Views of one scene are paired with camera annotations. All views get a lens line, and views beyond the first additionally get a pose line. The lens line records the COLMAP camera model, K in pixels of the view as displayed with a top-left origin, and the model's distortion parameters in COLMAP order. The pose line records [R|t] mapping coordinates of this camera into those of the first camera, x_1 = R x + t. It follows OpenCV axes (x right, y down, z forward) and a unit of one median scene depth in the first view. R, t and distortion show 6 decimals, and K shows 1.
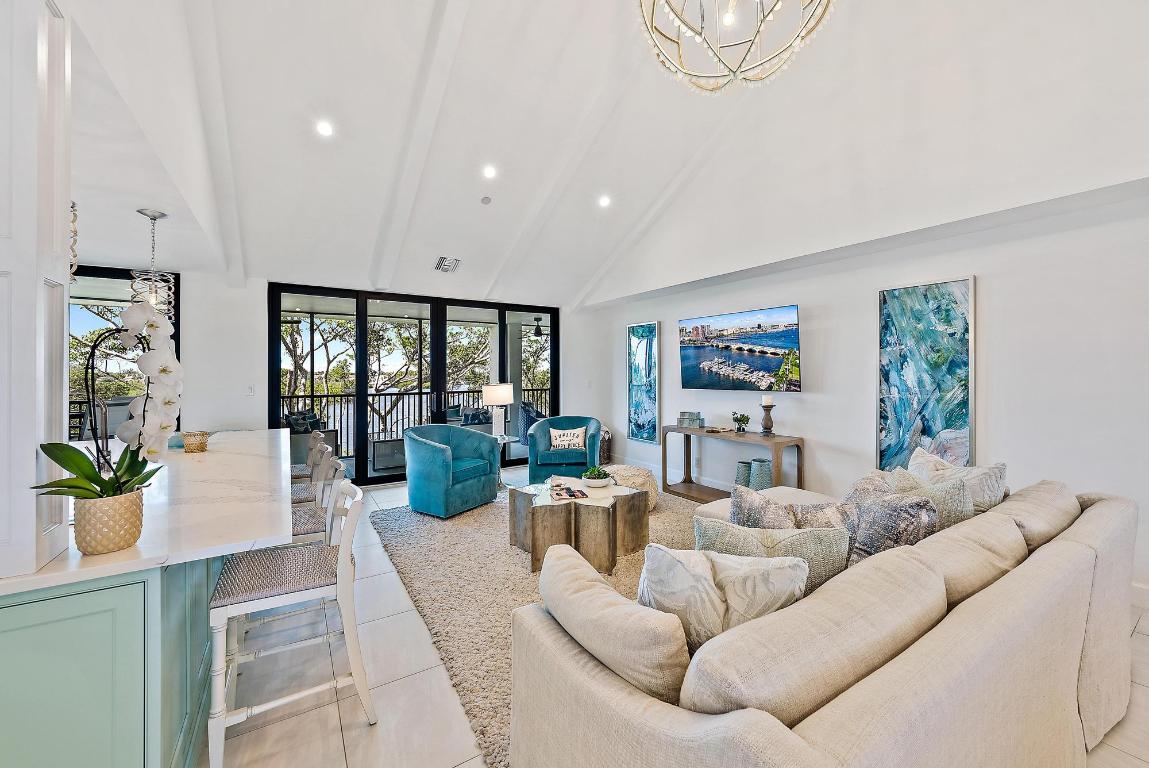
lens RADIAL K [[448.7, 0, 571.5], [0, 448.7, 373.5], [0, 0, 1]] dist [-0.000175, -0.000010]
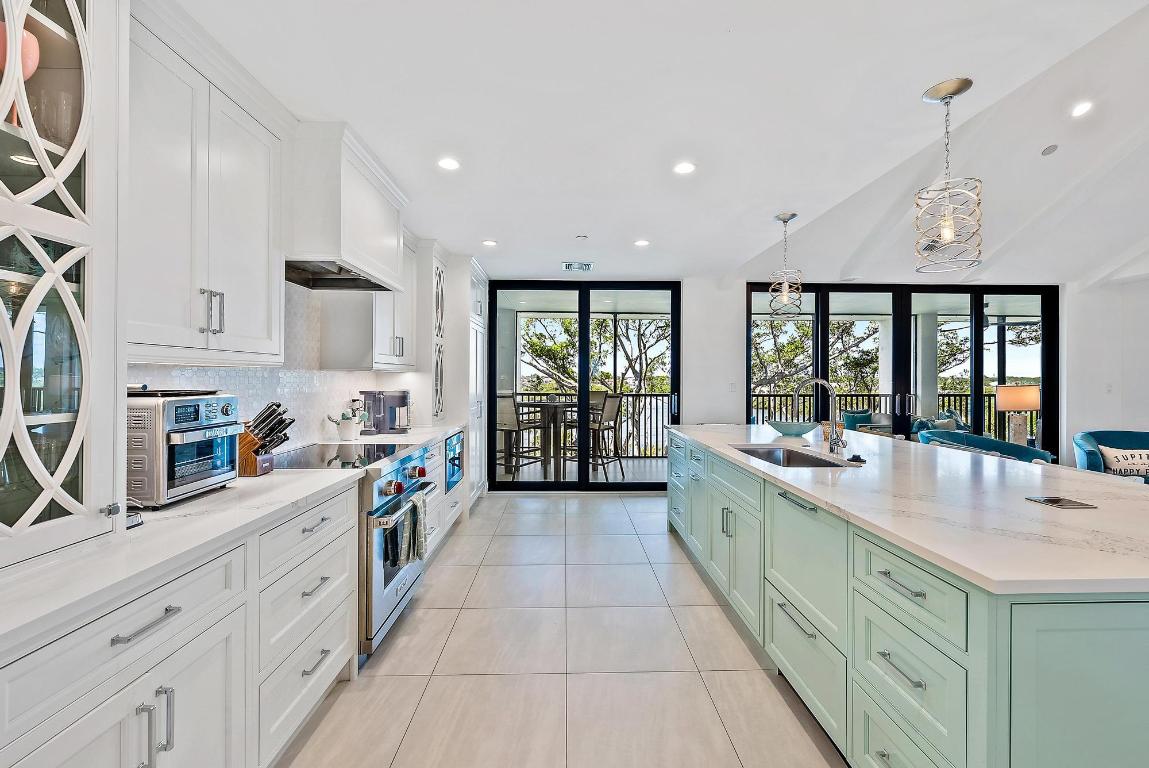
lens RADIAL K [[465.0, 0, 579.8], [0, 465.0, 376.7], [0, 0, 1]] dist [-0.000884, -0.000236]
pose [[0.861250, 0.005604, -0.508151, -0.479249], [-0.006717, 0.999977, -0.000357, 0.017393], [0.508138, 0.003720, 0.861268, -0.118877]]
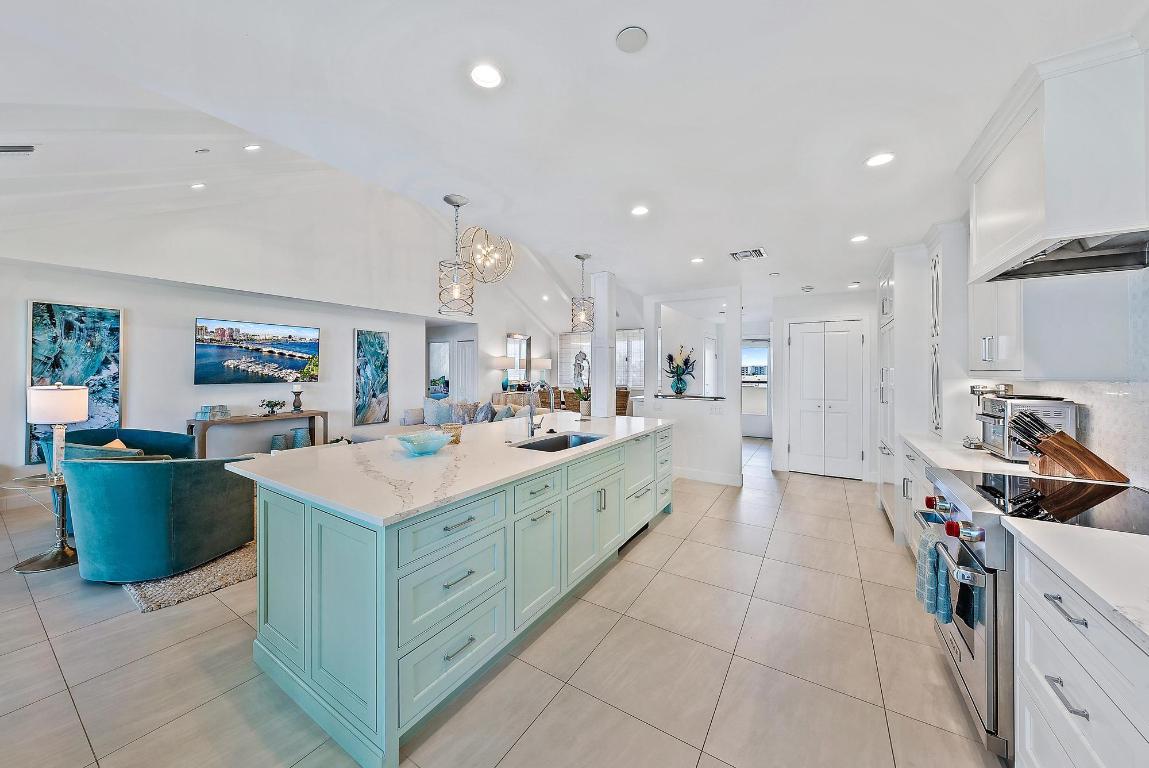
lens RADIAL K [[401.9, 0, 576.3], [0, 401.9, 369.7], [0, 0, 1]] dist [-0.000542, -0.000033]
pose [[-0.434983, 0.002615, 0.900435, -1.098974], [-0.000898, 0.999994, -0.003338, 0.001646], [-0.900438, -0.002260, -0.434978, 0.709908]]
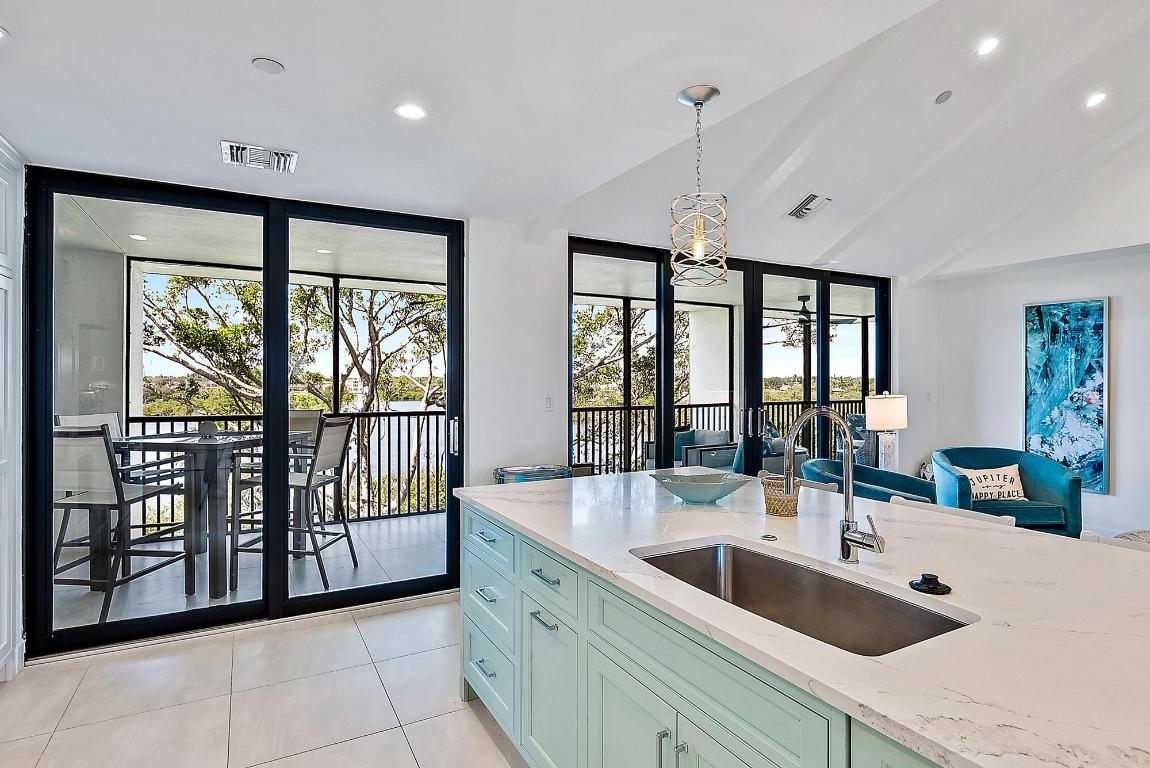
lens RADIAL K [[601.5, 0, 580.6], [0, 601.5, 378.9], [0, 0, 1]] dist [-0.002812, -0.000768]
pose [[0.998254, 0.004688, -0.058876, -0.630441], [-0.004719, 0.999989, -0.000390, 0.002203], [0.058874, 0.000667, 0.998265, 0.149710]]
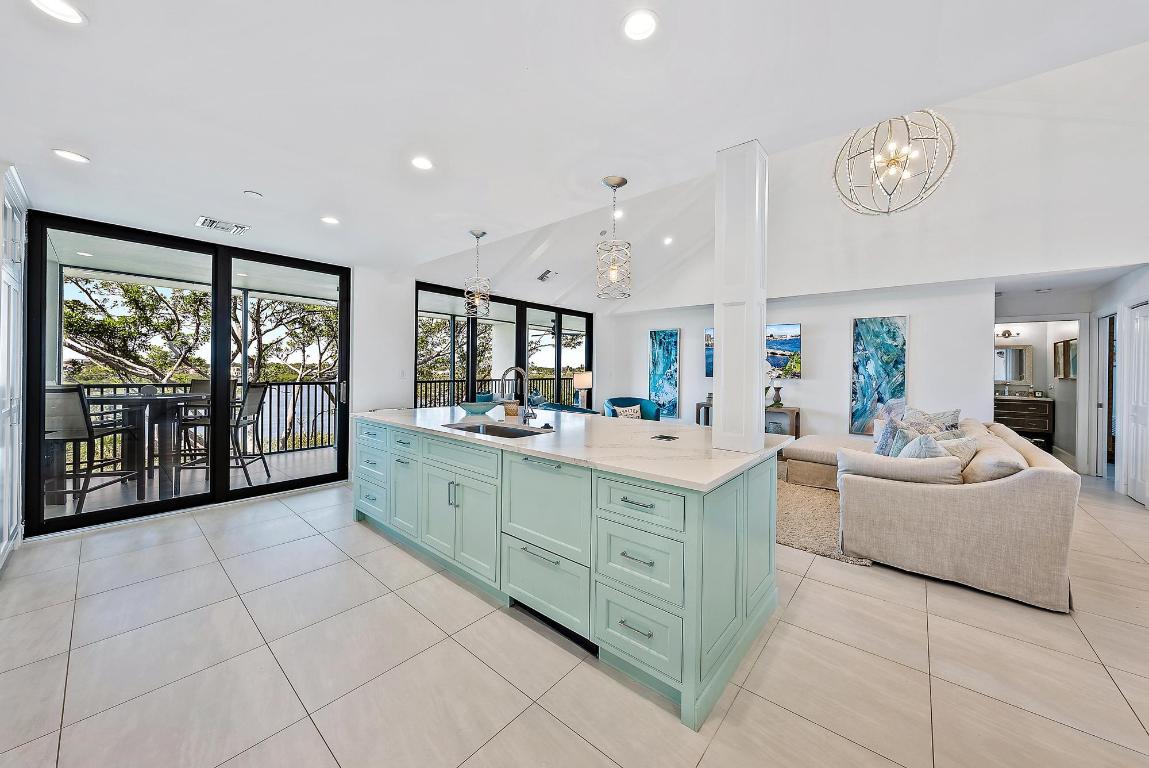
lens RADIAL K [[401.9, 0, 576.3], [0, 401.9, 369.7], [0, 0, 1]] dist [-0.000542, -0.000033]
pose [[0.954148, 0.014595, 0.298979, -0.610337], [-0.015272, 0.999883, -0.000074, 0.020019], [-0.298945, -0.004496, 0.954260, -0.112282]]
